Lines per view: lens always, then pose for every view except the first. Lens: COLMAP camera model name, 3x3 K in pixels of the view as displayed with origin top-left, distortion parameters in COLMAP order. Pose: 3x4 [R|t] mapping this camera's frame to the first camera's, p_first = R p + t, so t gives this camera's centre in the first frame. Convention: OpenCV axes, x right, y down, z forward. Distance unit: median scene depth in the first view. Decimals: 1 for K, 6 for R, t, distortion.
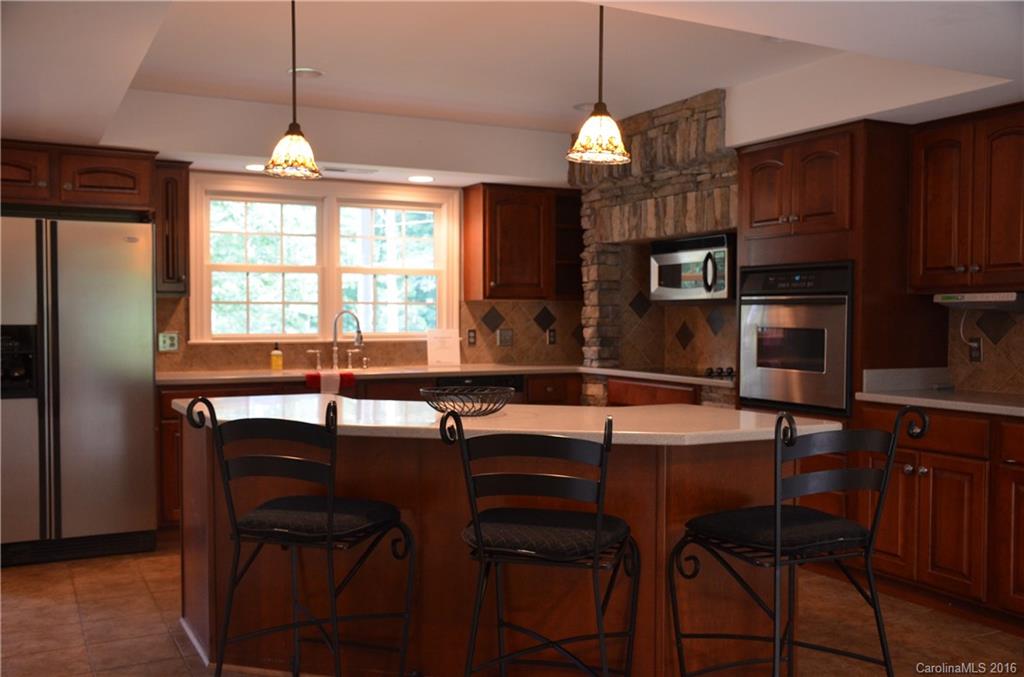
lens RADIAL K [[974.4, 0, 512.0], [0, 974.4, 338.5], [0, 0, 1]] dist [-0.015936, 0.070571]
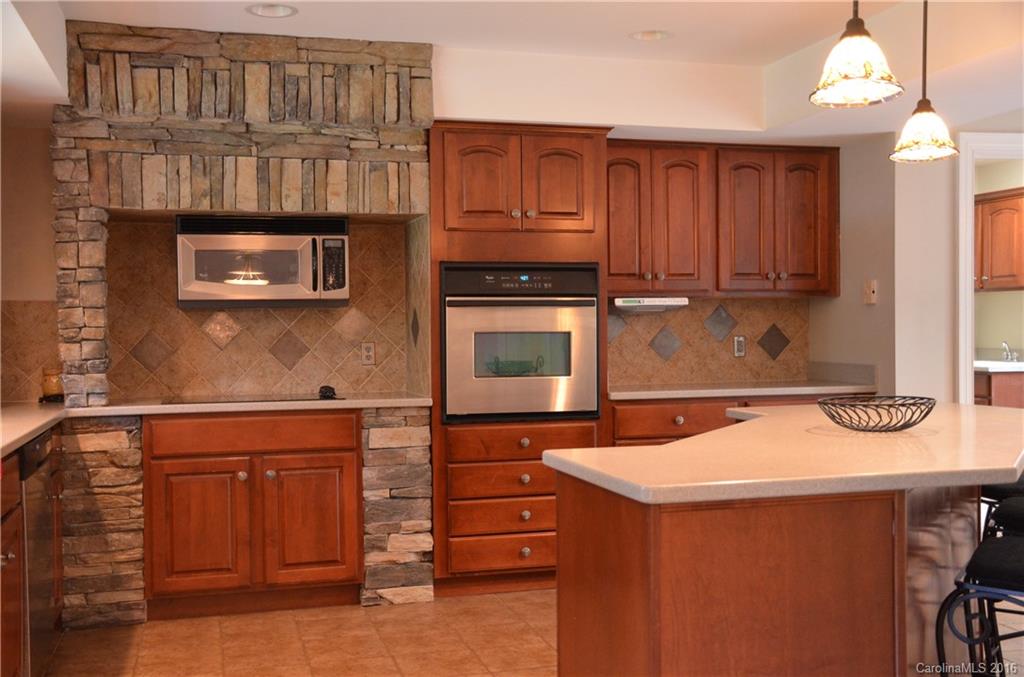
lens RADIAL K [[1116.7, 0, 512.0], [0, 1116.7, 338.5], [0, 0, 1]] dist [0.056318, 0.004470]
pose [[0.205360, -0.015145, 0.978569, -0.670471], [0.035321, 0.999344, 0.008055, -0.011864], [-0.978049, 0.032910, 0.205761, 0.704475]]
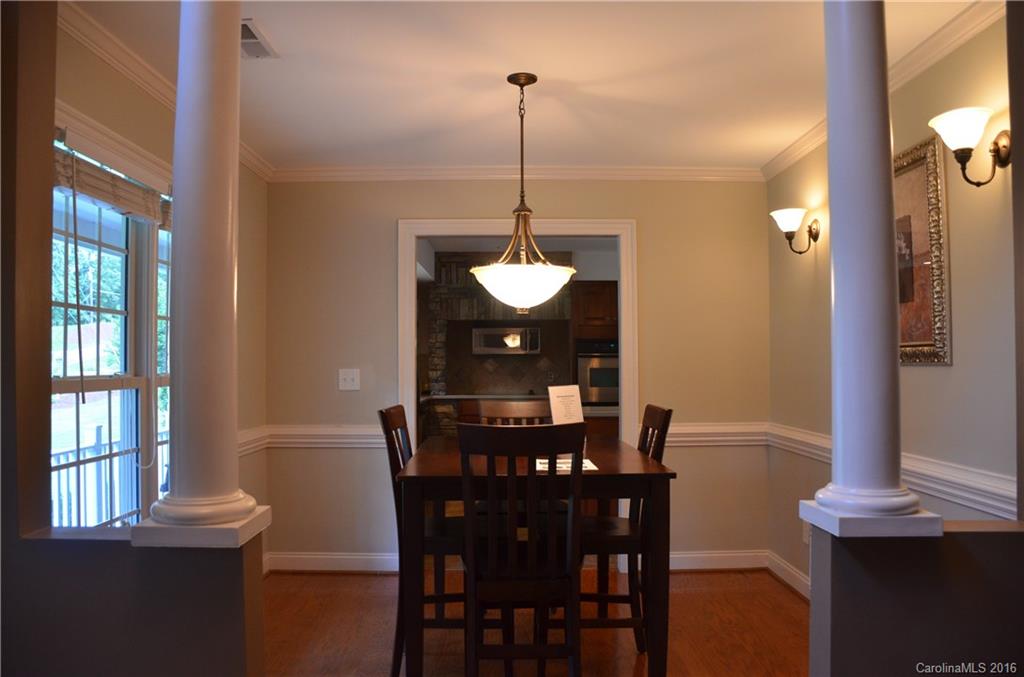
lens RADIAL K [[815.6, 0, 512.0], [0, 815.6, 338.5], [0, 0, 1]] dist [-0.002022, -0.000728]
pose [[0.454716, 0.021889, 0.890367, -1.286424], [0.024305, 0.999021, -0.036972, -0.013920], [-0.890305, 0.038452, 0.453739, 0.323976]]
